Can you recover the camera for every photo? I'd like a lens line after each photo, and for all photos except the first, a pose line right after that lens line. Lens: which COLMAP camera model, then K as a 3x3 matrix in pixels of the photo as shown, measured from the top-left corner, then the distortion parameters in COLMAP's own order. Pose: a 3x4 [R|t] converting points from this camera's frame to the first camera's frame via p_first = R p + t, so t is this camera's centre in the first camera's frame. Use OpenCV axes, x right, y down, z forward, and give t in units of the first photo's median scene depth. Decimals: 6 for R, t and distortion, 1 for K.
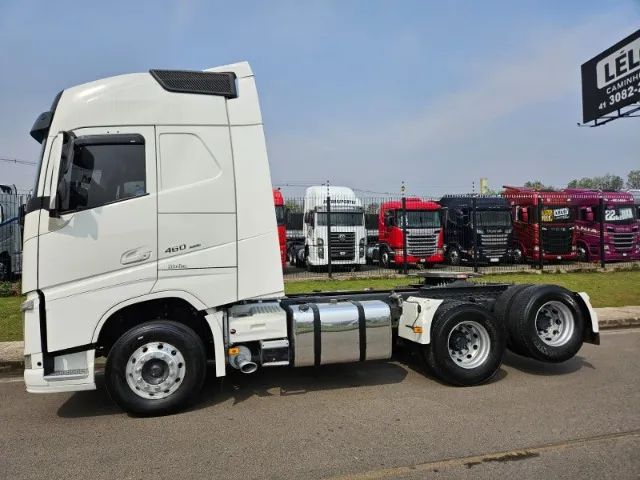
lens RADIAL K [[452.5, 0, 320.0], [0, 452.5, 240.0], [0, 0, 1]] dist [0.051645, -0.041416]
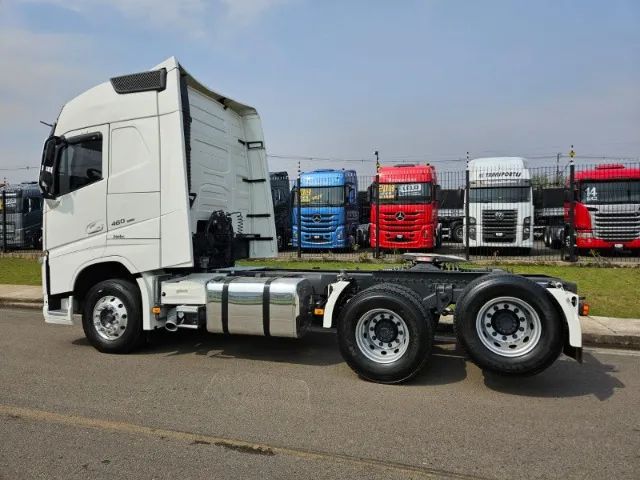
lens RADIAL K [[452.5, 0, 320.0], [0, 452.5, 240.0], [0, 0, 1]] dist [0.051645, -0.041416]
pose [[0.837468, 0.026027, -0.545867, 0.776793], [-0.002789, 0.999056, 0.043356, 0.011110], [0.546480, -0.034787, 0.836749, 0.246967]]
